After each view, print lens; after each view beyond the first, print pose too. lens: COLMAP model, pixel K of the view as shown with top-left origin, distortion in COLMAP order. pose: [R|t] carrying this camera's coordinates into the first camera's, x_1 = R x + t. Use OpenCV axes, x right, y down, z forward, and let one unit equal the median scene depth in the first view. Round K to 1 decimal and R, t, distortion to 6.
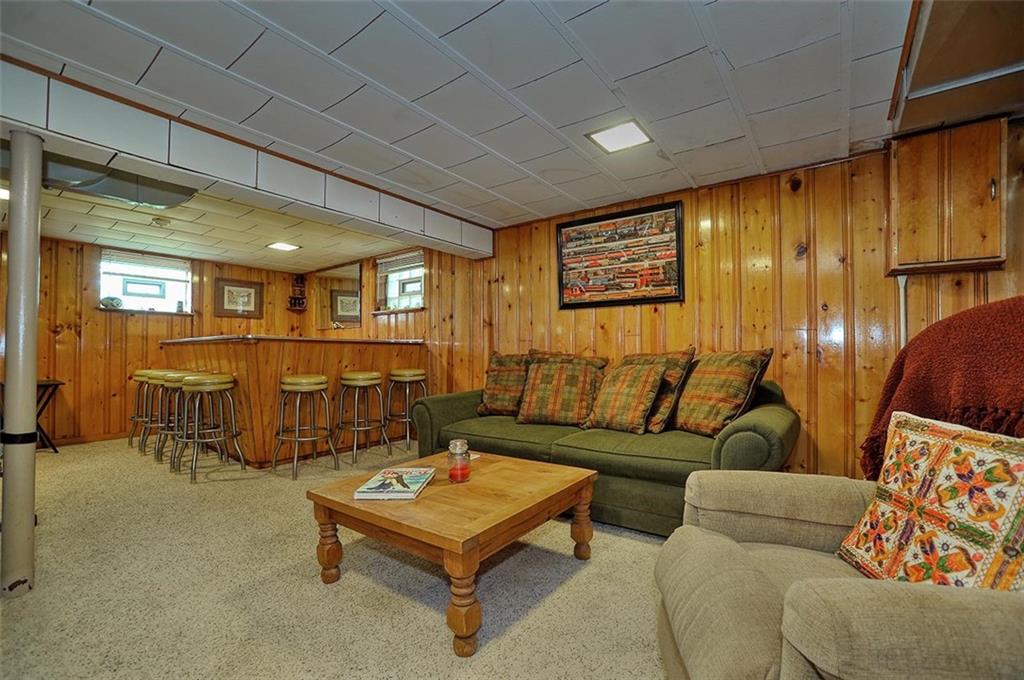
lens RADIAL K [[440.2, 0, 518.0], [0, 440.2, 356.5], [0, 0, 1]] dist [-0.059390, 0.019607]
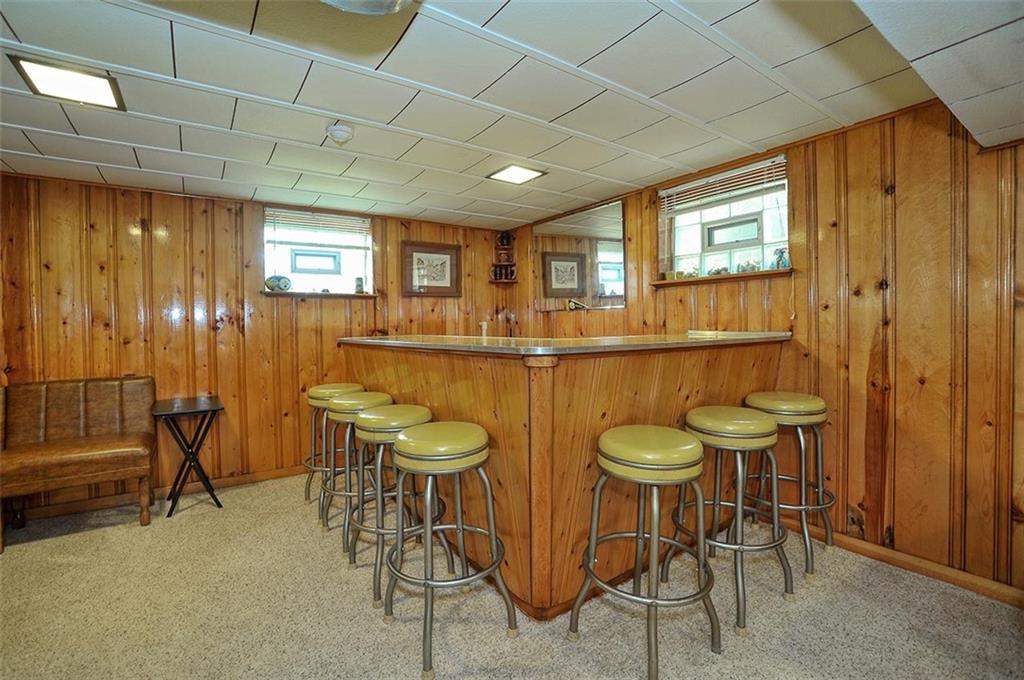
lens RADIAL K [[450.3, 0, 504.9], [0, 450.3, 347.7], [0, 0, 1]] dist [-0.062180, 0.021884]
pose [[0.949291, 0.001523, -0.314396, -0.338541], [0.014019, 0.998789, 0.047168, -0.046239], [0.314087, -0.049184, 0.948119, 0.378988]]
